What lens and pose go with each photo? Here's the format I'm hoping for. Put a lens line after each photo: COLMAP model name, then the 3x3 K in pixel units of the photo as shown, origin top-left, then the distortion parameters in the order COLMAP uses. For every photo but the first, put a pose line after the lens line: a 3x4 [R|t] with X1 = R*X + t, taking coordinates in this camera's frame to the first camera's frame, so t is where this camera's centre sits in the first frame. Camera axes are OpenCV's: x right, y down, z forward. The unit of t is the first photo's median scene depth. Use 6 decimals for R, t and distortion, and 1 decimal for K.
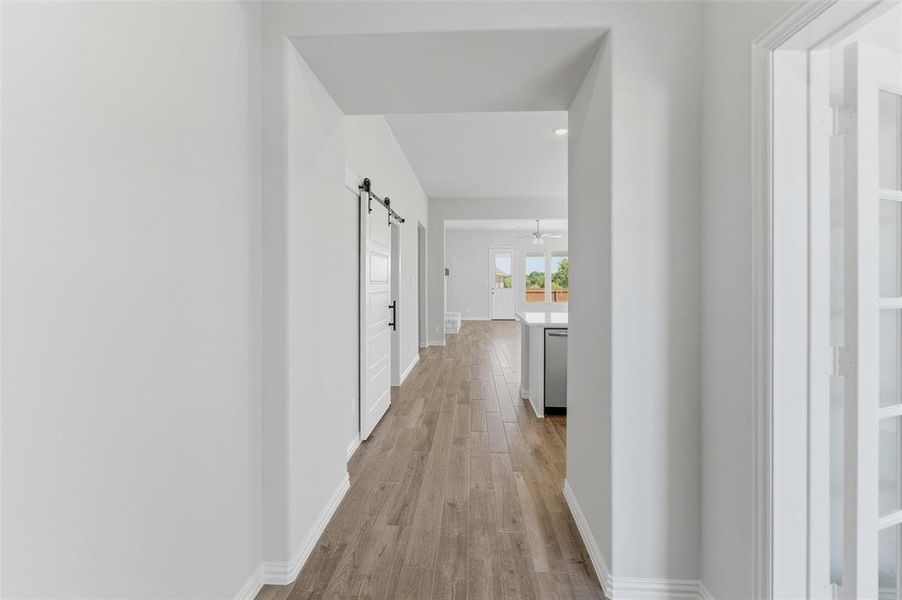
lens RADIAL K [[377.6, 0, 451.9], [0, 377.6, 282.6], [0, 0, 1]] dist [0.001456, -0.000185]
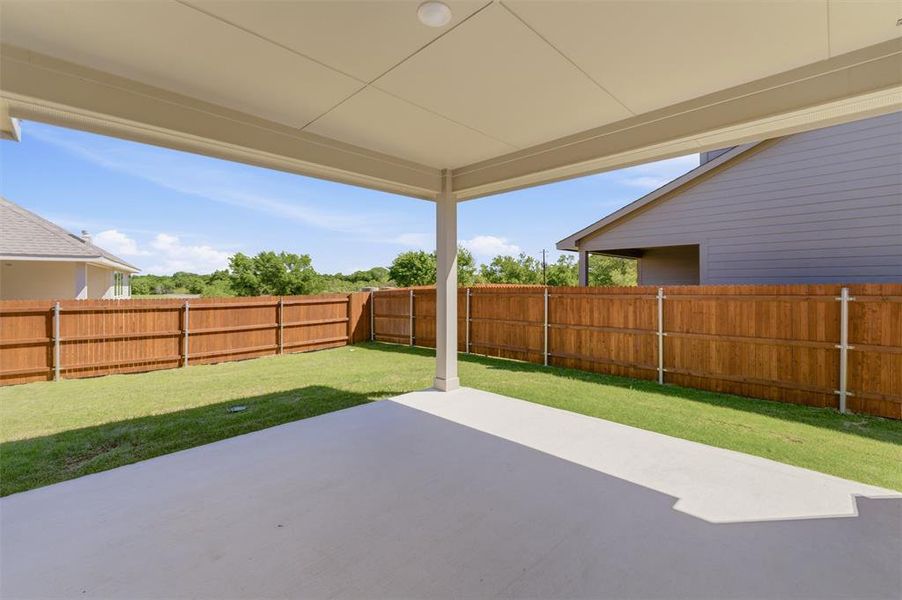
lens RADIAL K [[377.6, 0, 451.9], [0, 377.6, 282.6], [0, 0, 1]] dist [0.001456, -0.000185]
pose [[0.665445, 0.005844, 0.746424, 0.196204], [0.000063, 0.999969, -0.007886, 0.002757], [-0.746447, 0.005295, 0.665423, 1.489330]]
